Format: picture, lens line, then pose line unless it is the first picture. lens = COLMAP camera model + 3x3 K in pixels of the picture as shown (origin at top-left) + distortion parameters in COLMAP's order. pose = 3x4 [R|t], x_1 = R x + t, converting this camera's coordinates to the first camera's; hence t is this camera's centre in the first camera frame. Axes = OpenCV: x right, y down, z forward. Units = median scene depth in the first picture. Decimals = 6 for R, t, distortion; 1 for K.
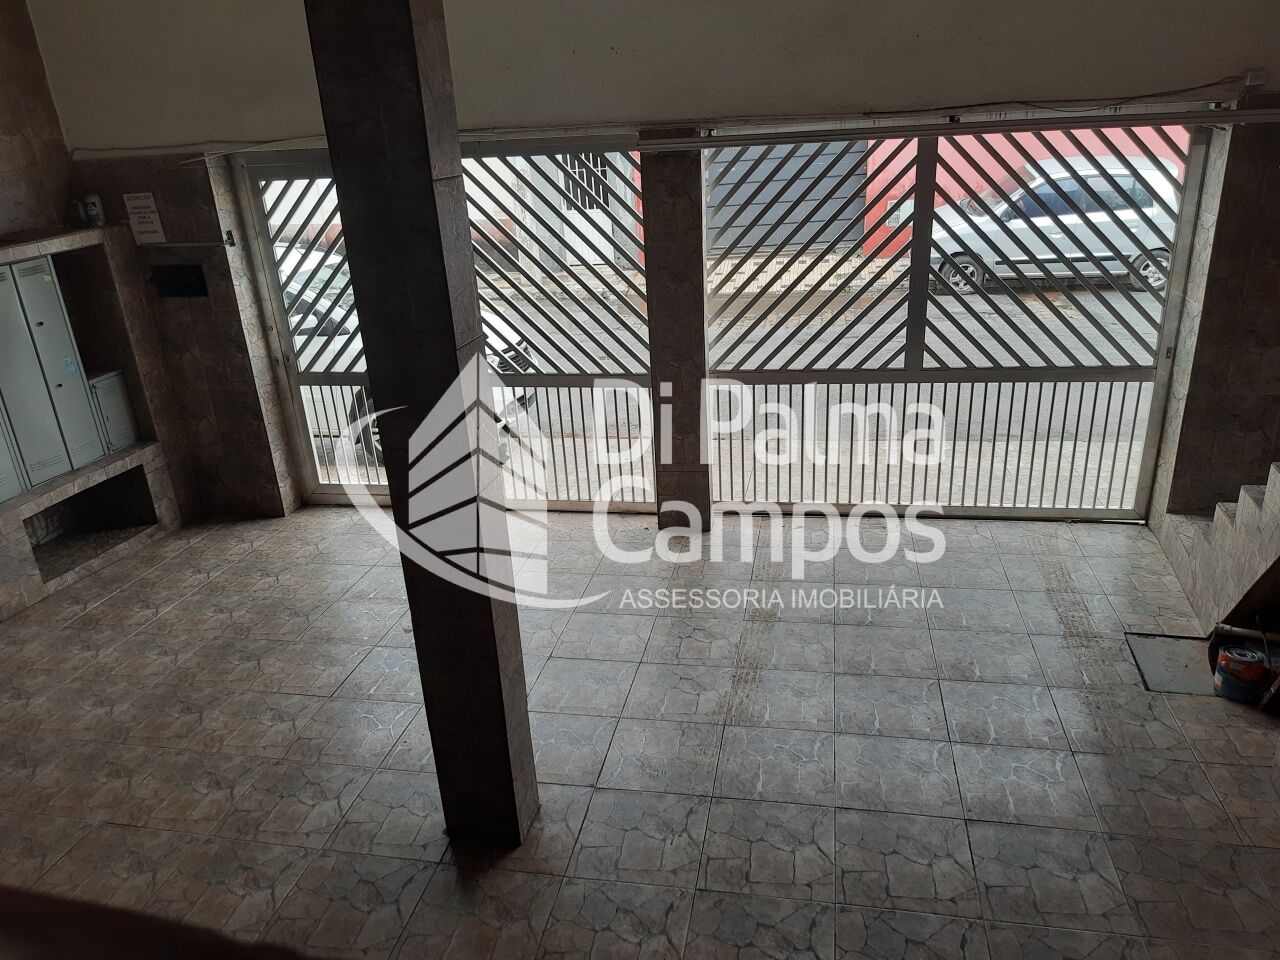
lens RADIAL K [[873.8, 0, 649.4], [0, 873.8, 458.9], [0, 0, 1]] dist [0.011134, -0.012744]
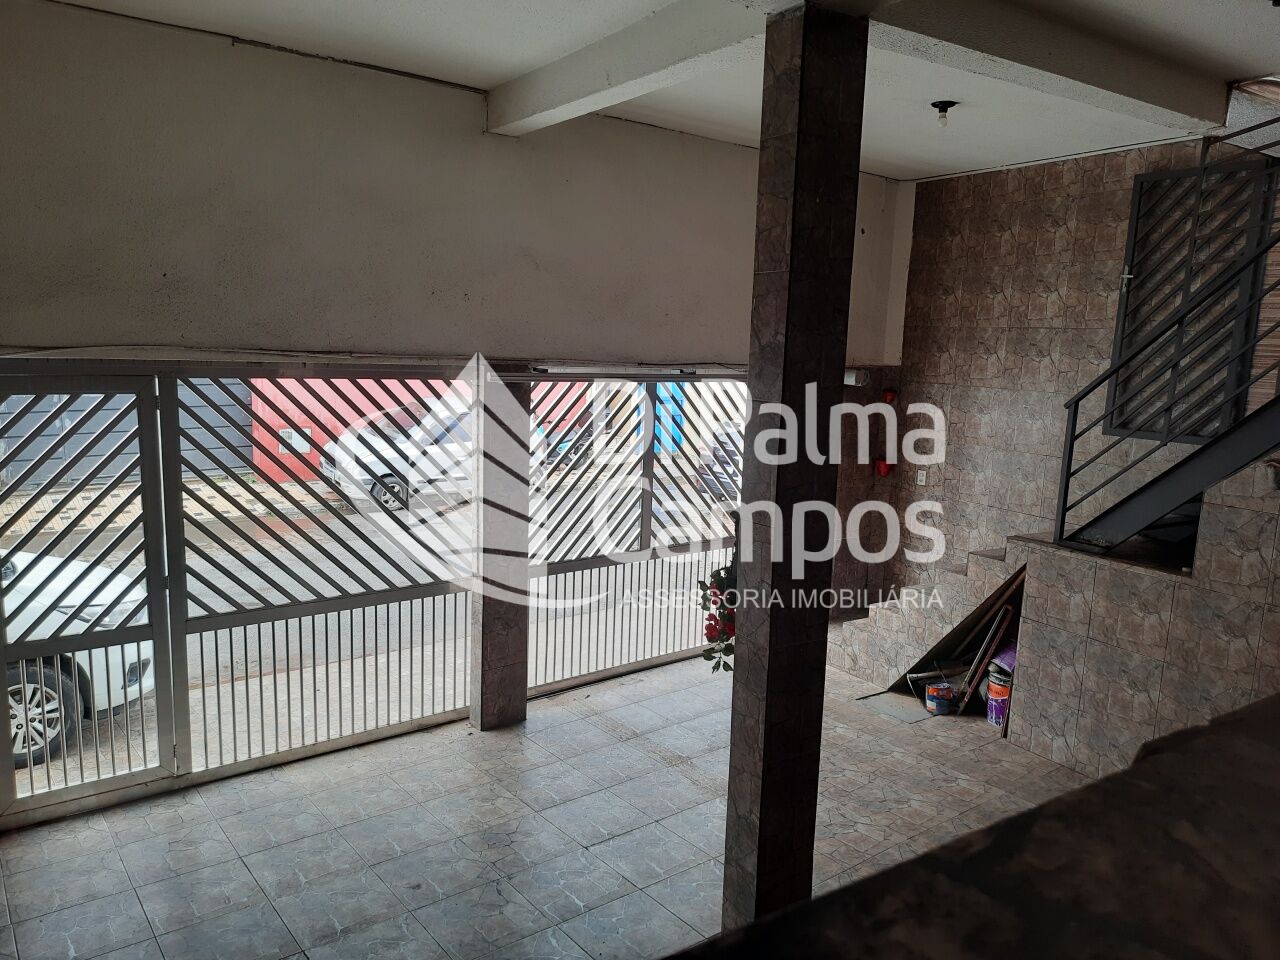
lens RADIAL K [[926.0, 0, 645.9], [0, 926.0, 492.1], [0, 0, 1]] dist [0.061525, -0.079288]
pose [[0.654410, -0.043114, 0.754909, -0.684270], [0.216482, 0.967264, -0.132421, -0.003678], [-0.724488, 0.250082, 0.642321, 0.087459]]
